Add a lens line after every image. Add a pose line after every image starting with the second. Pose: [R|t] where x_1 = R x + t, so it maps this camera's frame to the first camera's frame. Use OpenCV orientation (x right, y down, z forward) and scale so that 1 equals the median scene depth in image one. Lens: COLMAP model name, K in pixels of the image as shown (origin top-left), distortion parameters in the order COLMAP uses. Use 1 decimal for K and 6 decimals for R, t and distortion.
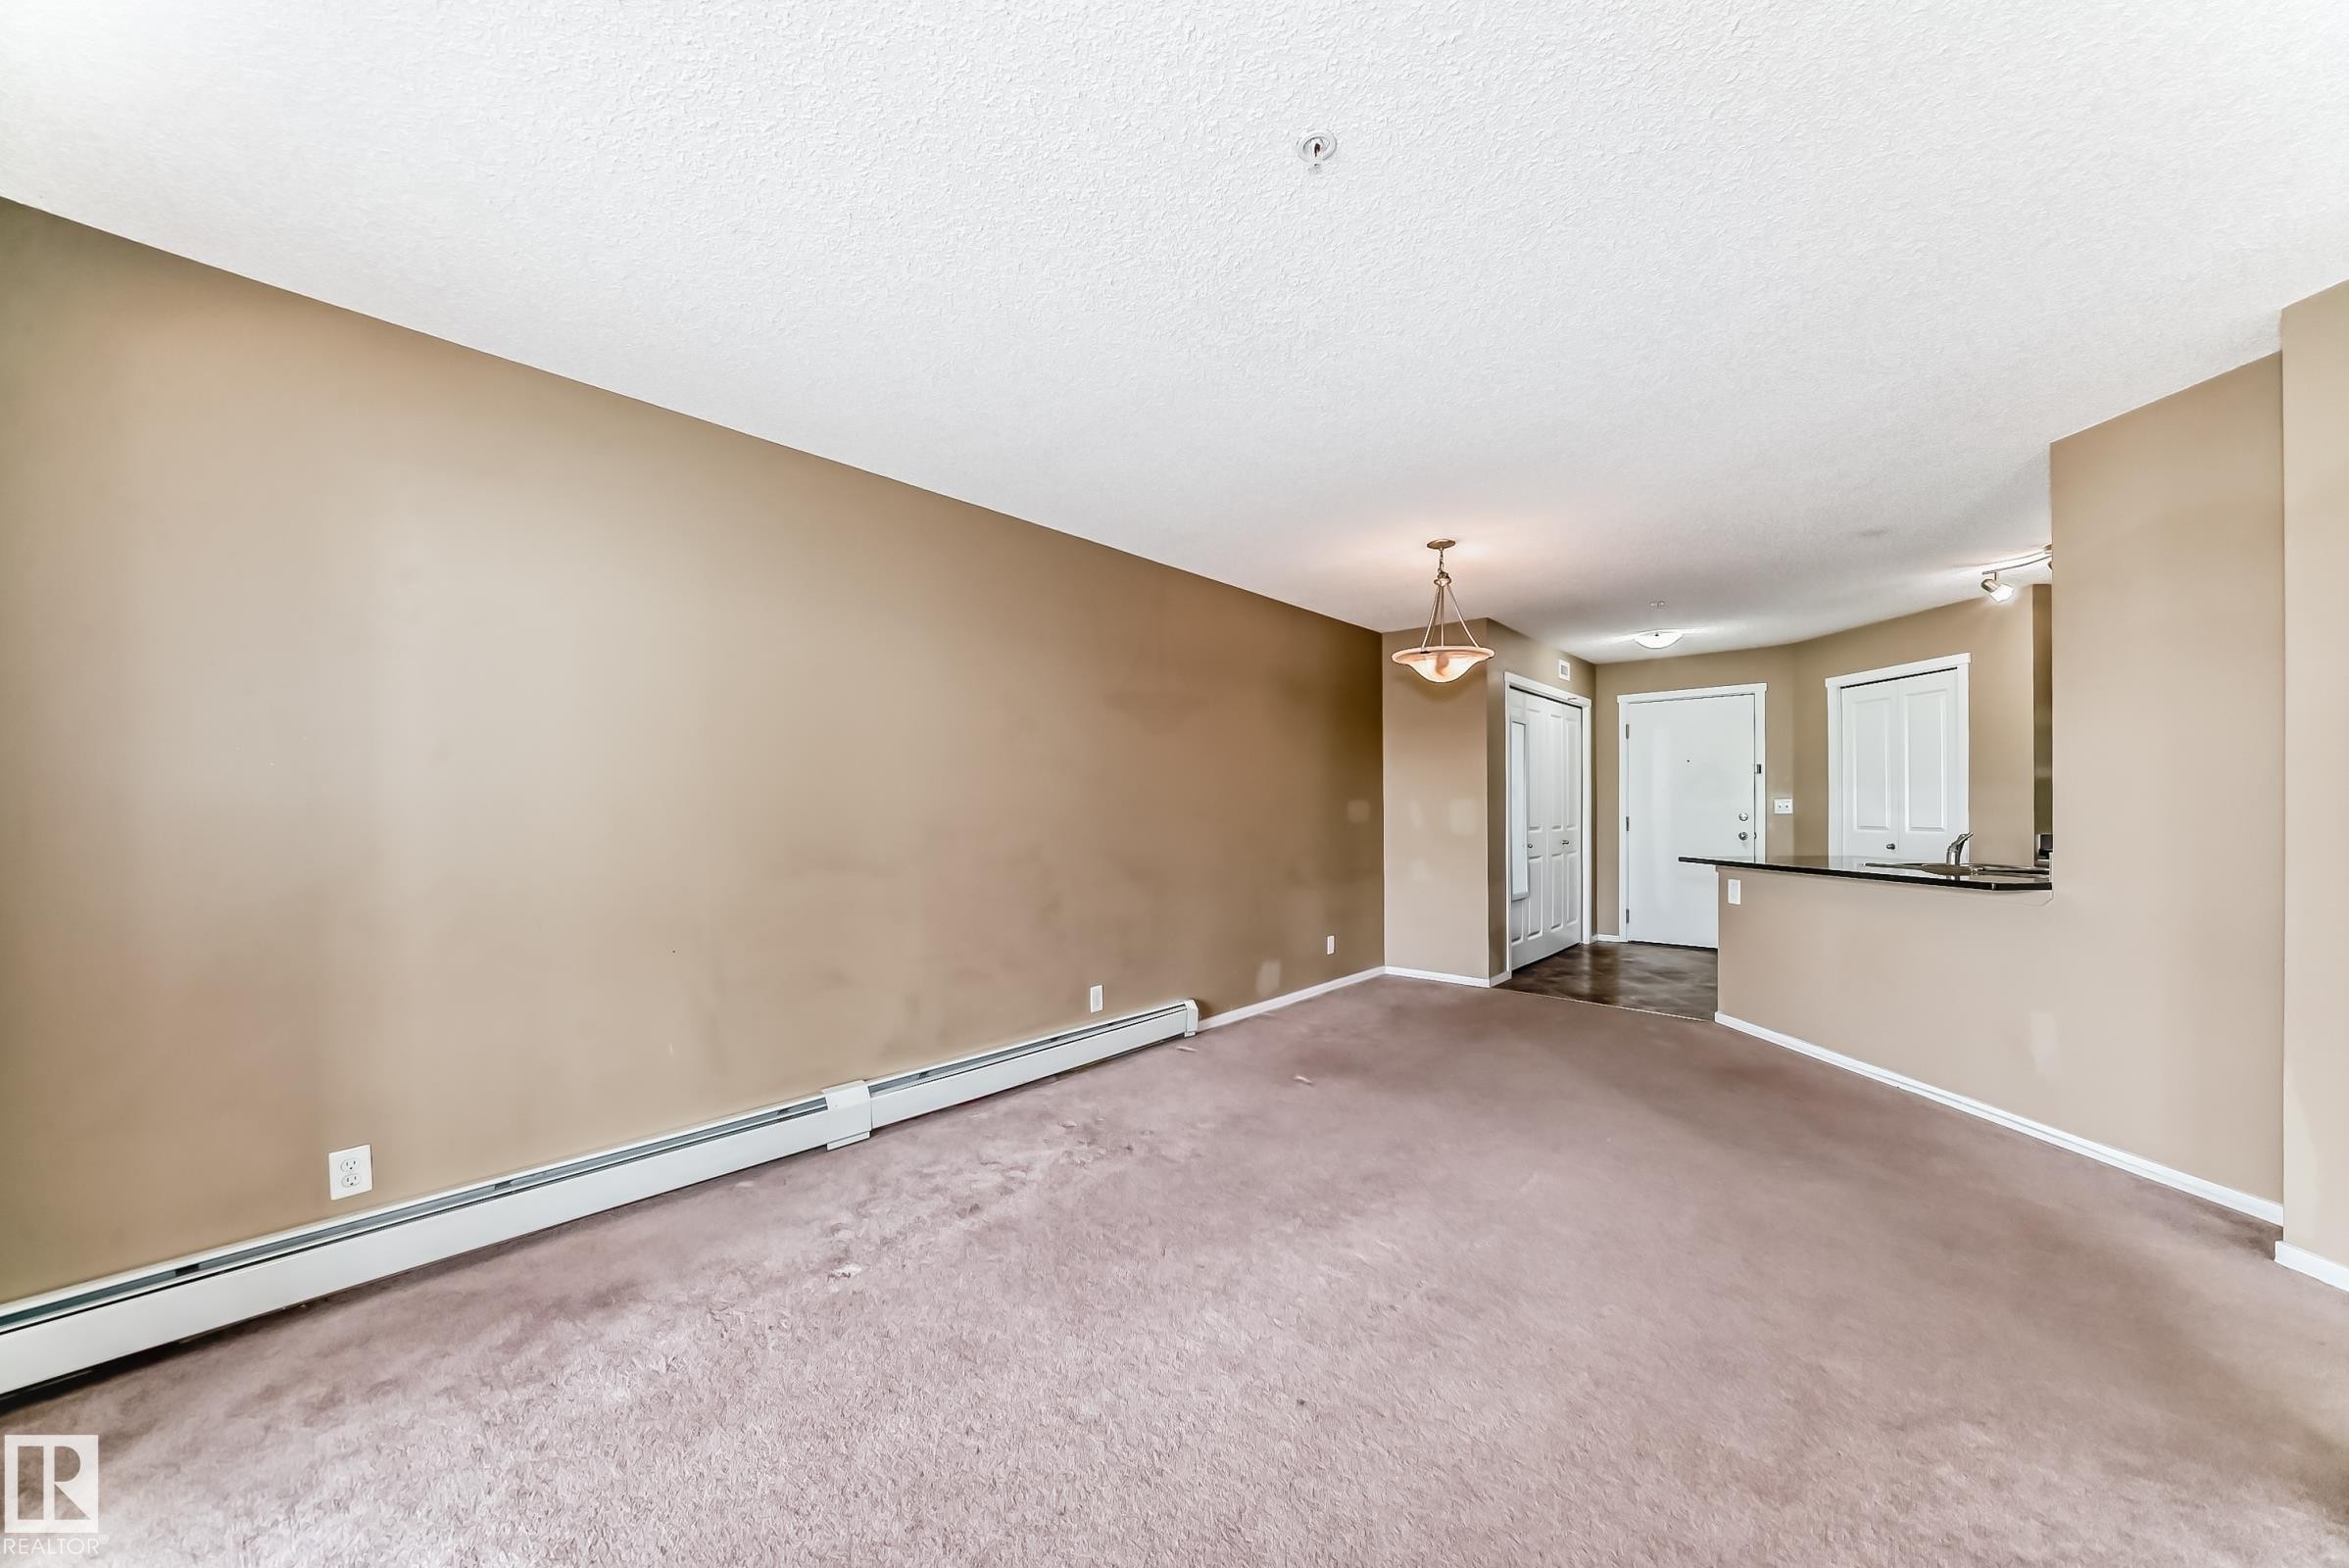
lens RADIAL K [[834.7, 0, 1163.4], [0, 834.7, 815.1], [0, 0, 1]] dist [-0.002144, -0.000112]
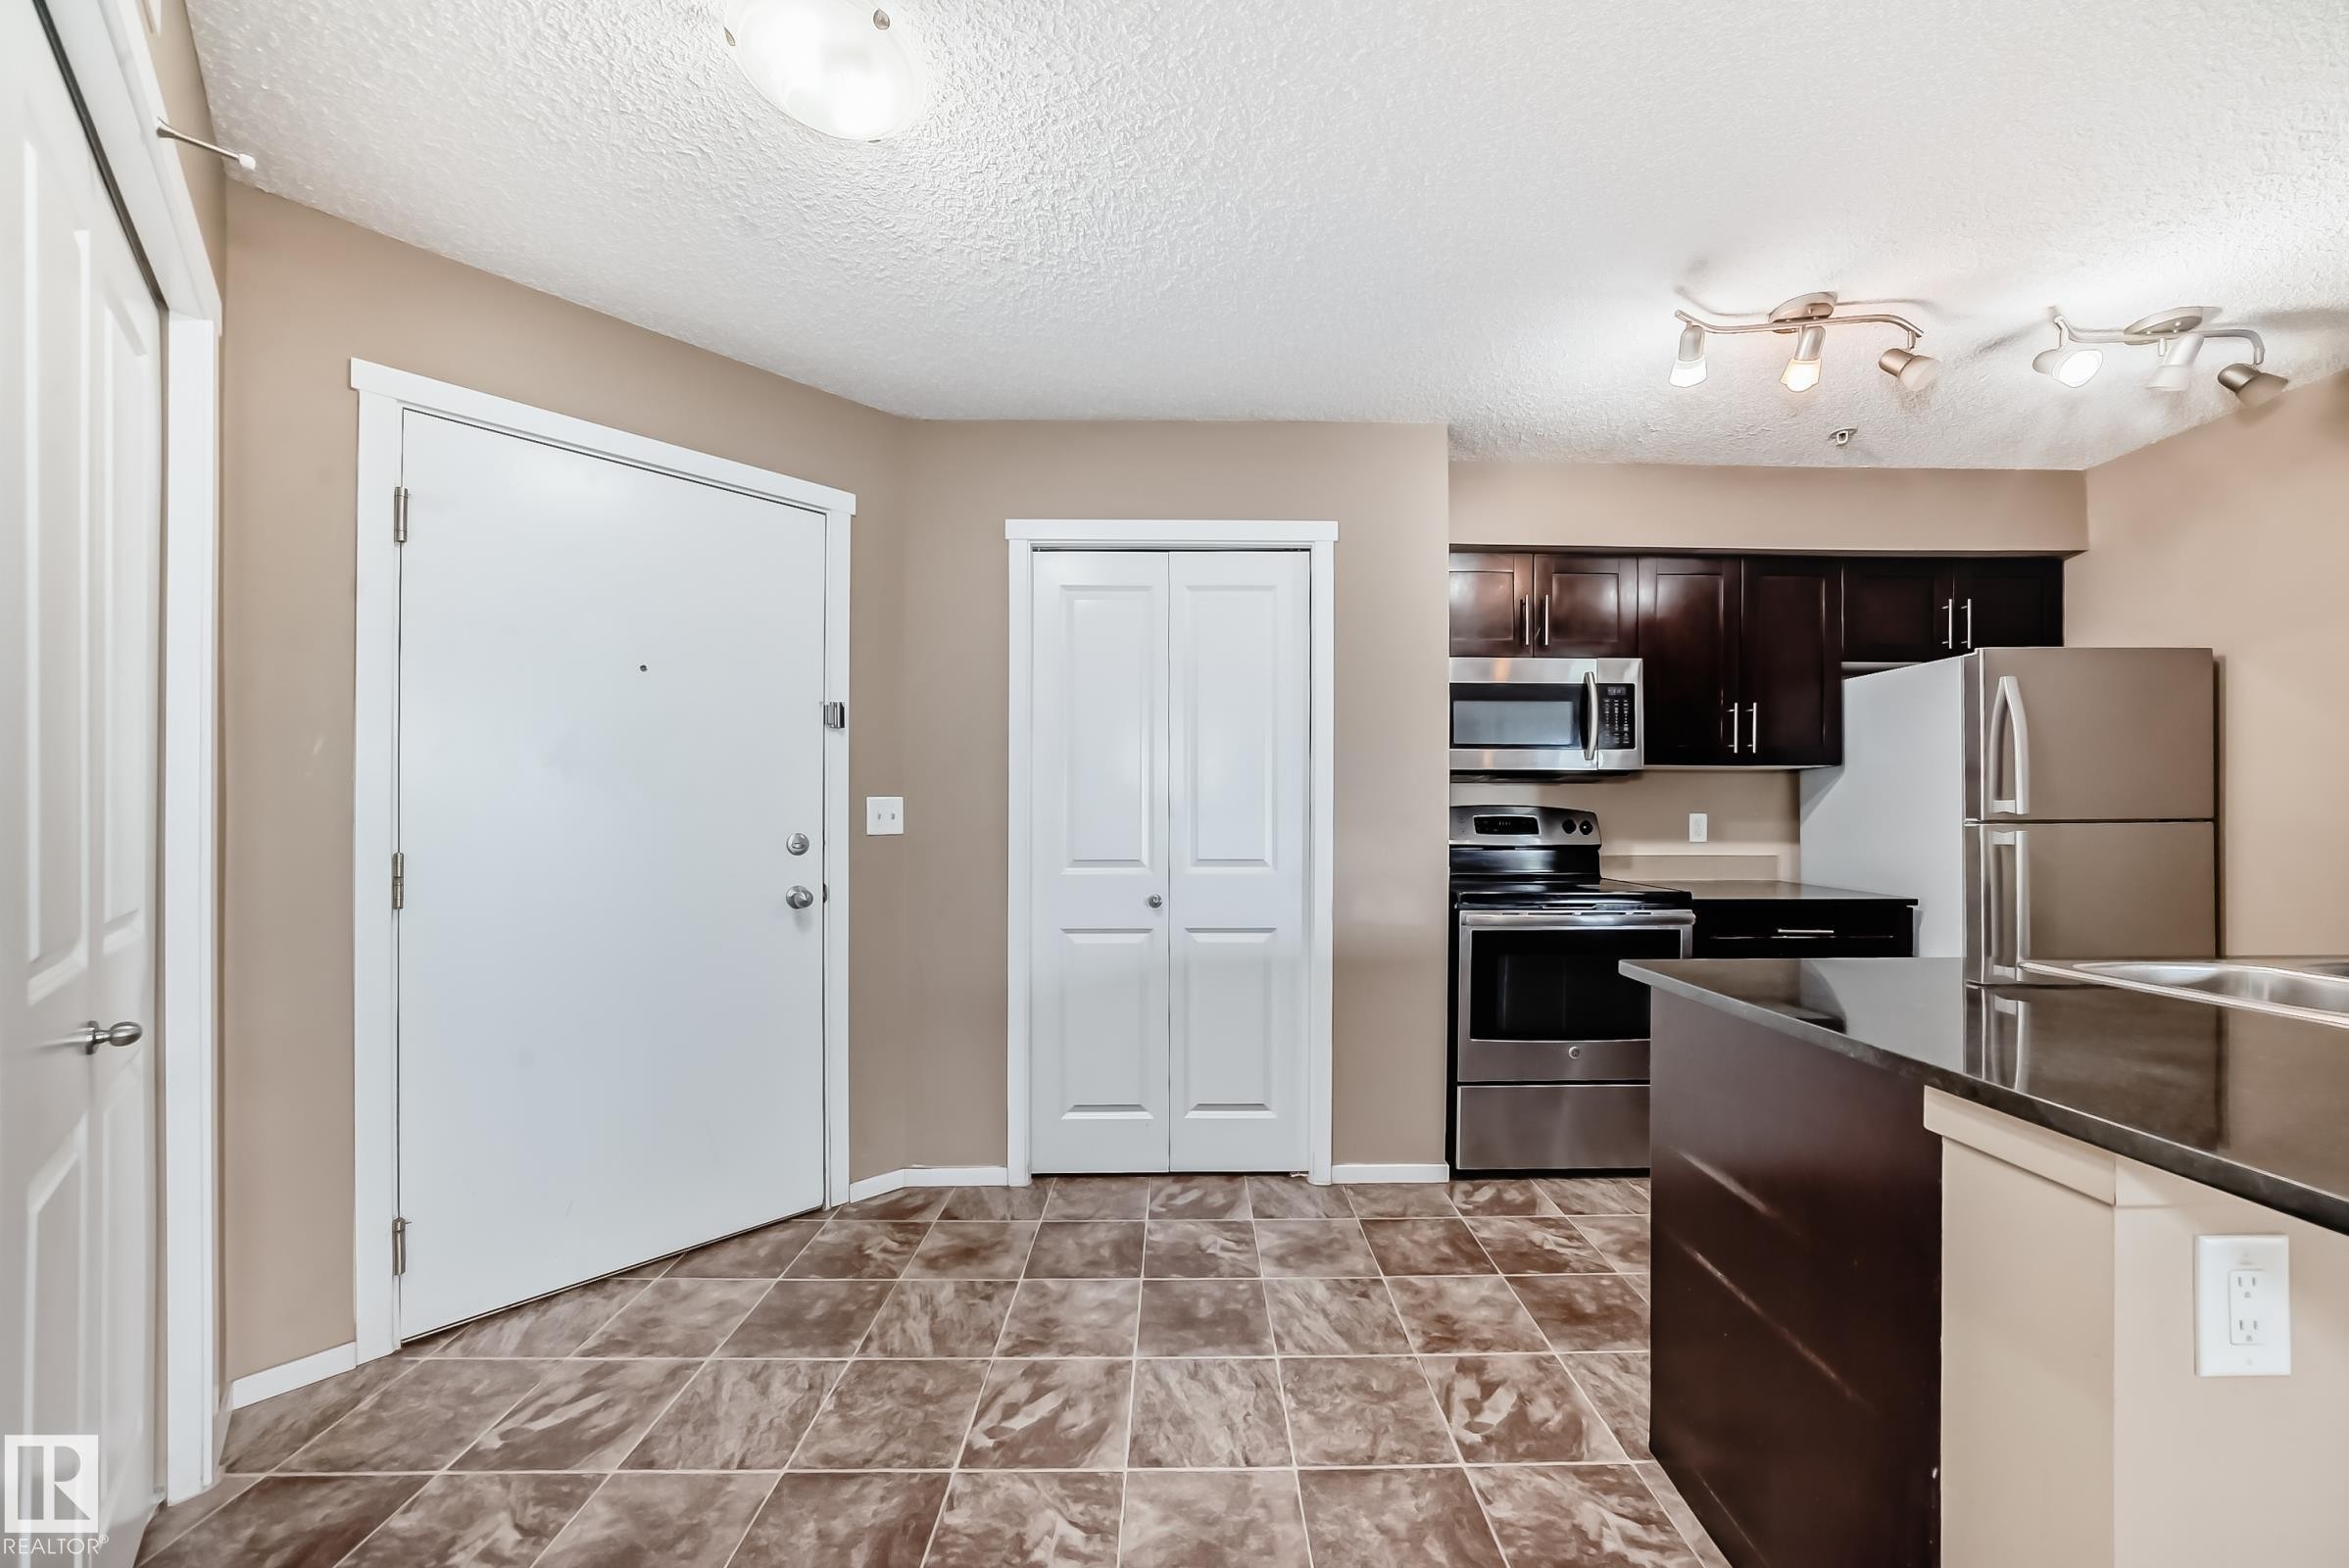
lens RADIAL K [[834.7, 0, 1163.4], [0, 834.7, 815.1], [0, 0, 1]] dist [-0.002144, -0.000112]
pose [[0.017520, -0.000186, 0.999846, 0.369414], [0.008531, 0.999964, 0.000037, -0.010043], [-0.999810, 0.008529, 0.017521, 0.923408]]
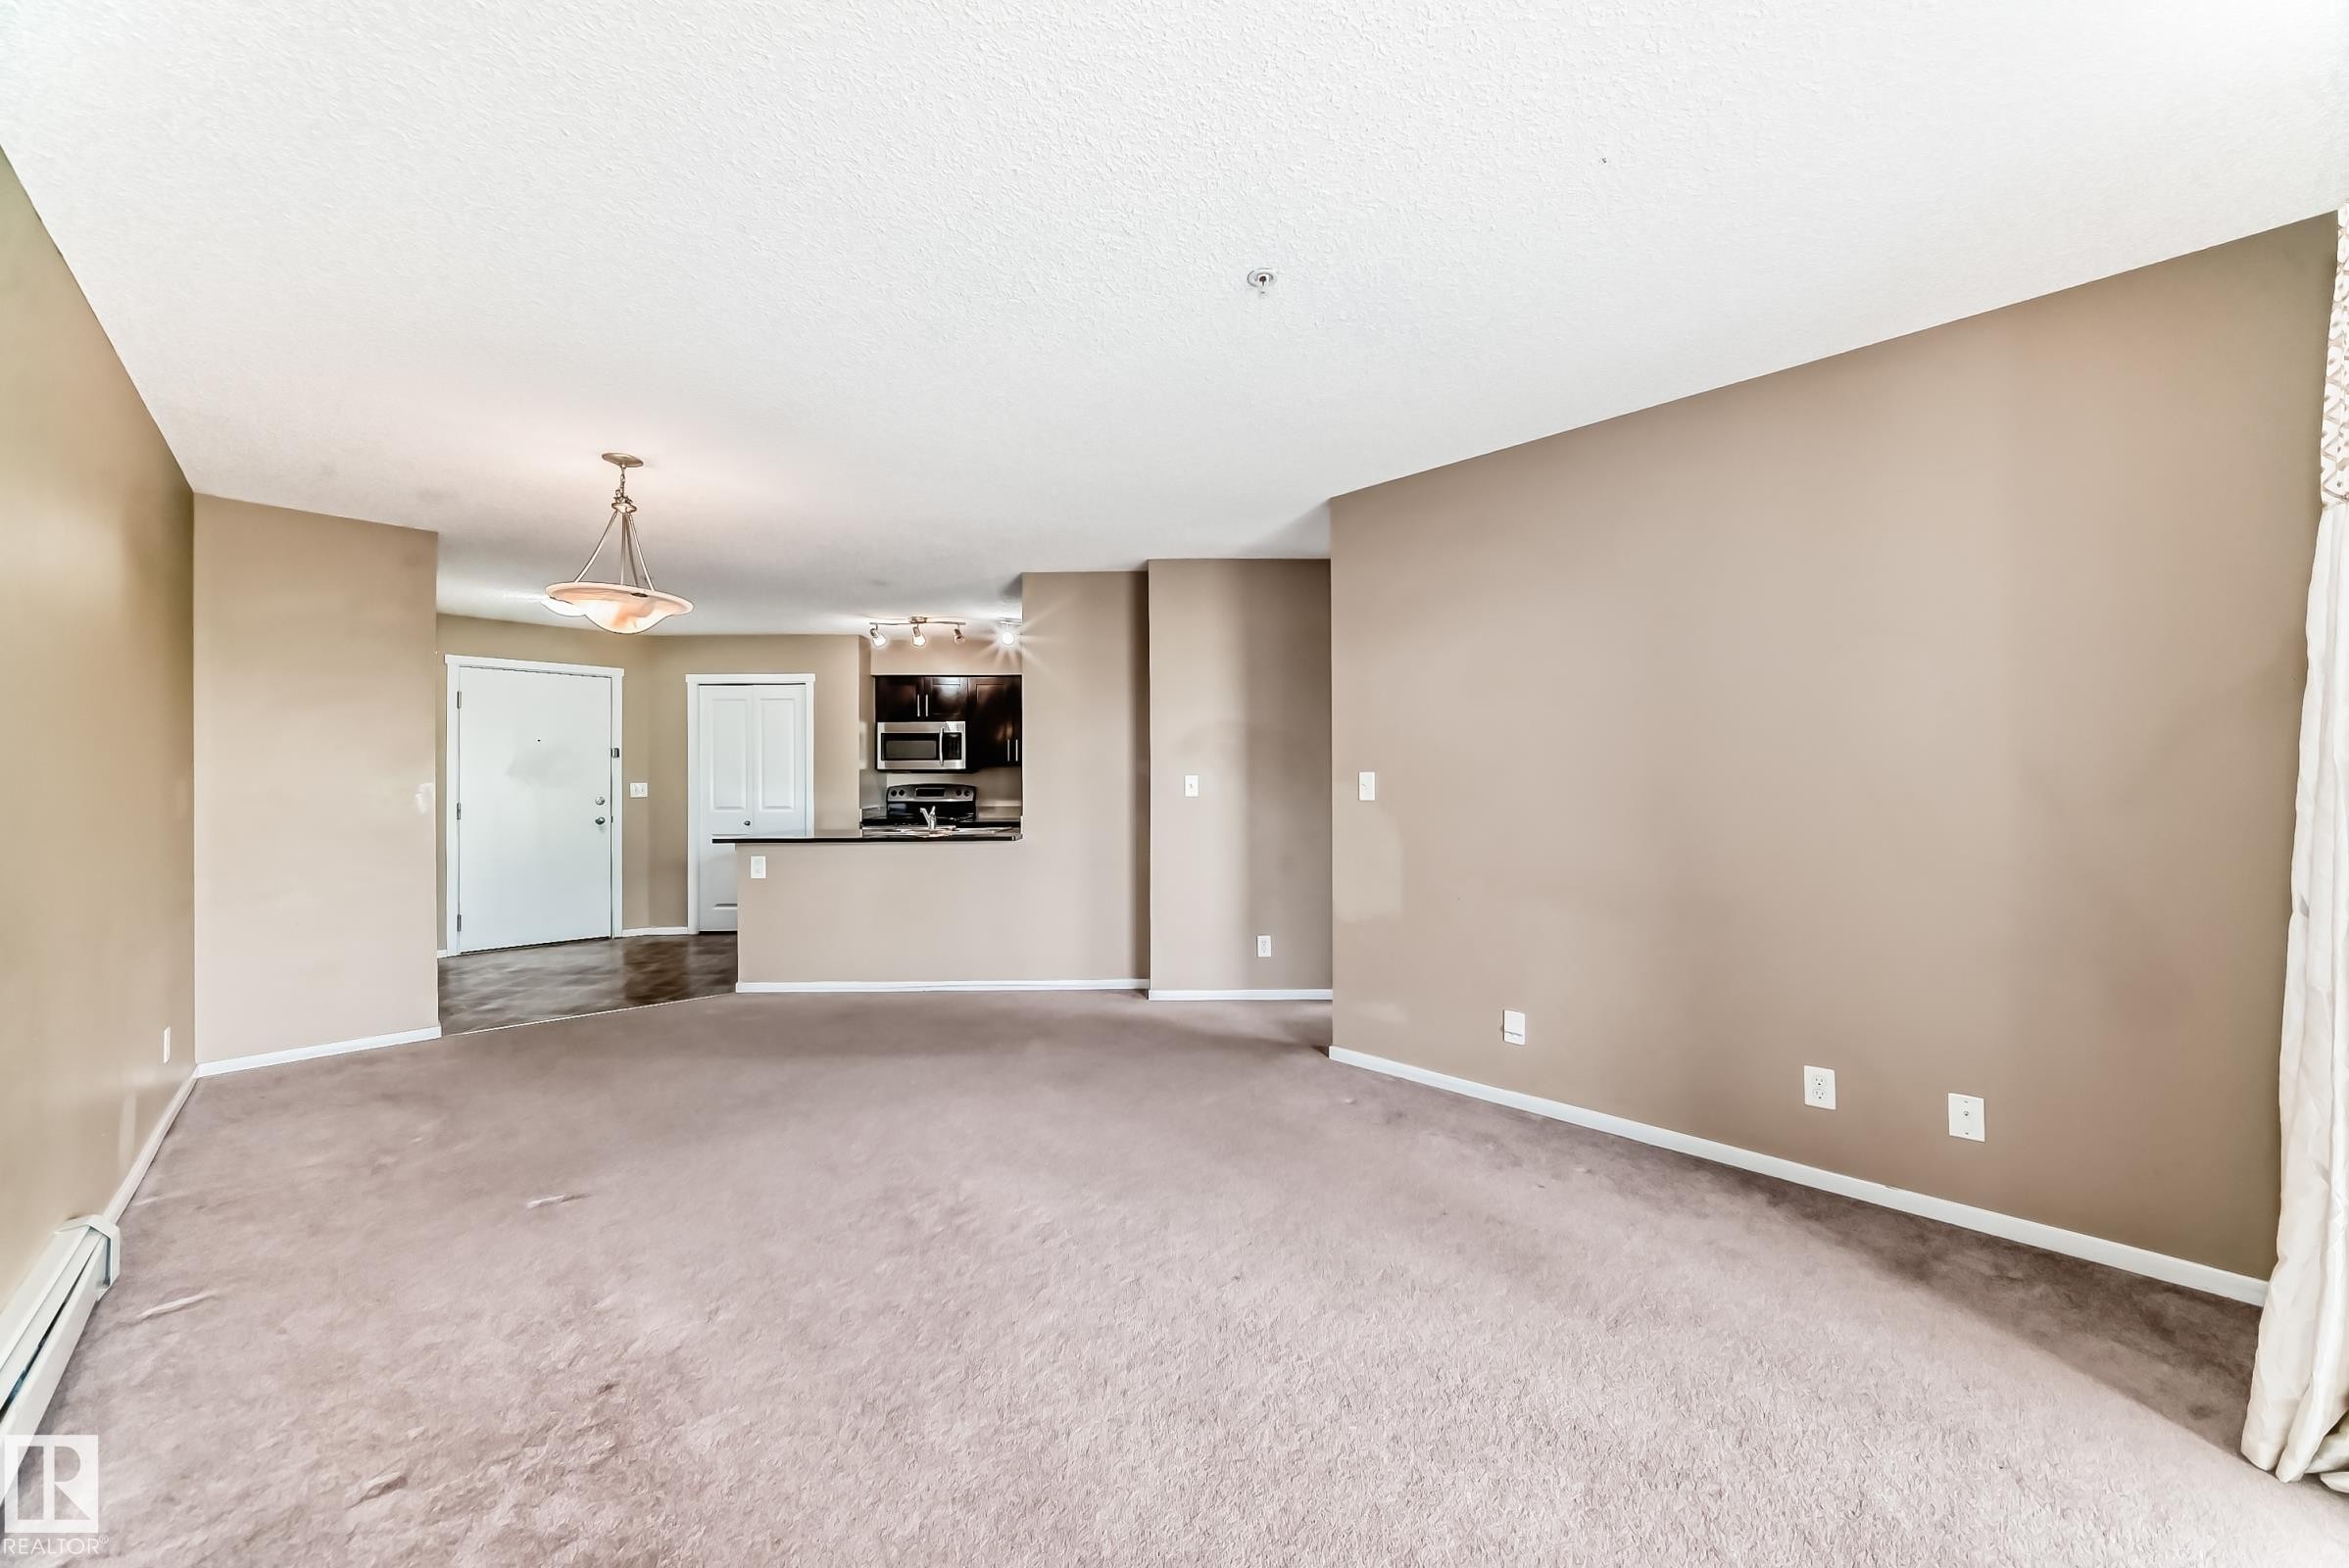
lens RADIAL K [[861.1, 0, 1174.5], [0, 861.1, 784.0], [0, 0, 1]] dist [-0.001479, -0.000059]
pose [[0.039934, 0.005353, 0.999188, -0.325933], [0.014947, 0.999871, -0.005954, -0.001472], [-0.999091, 0.015173, 0.039849, 0.310988]]
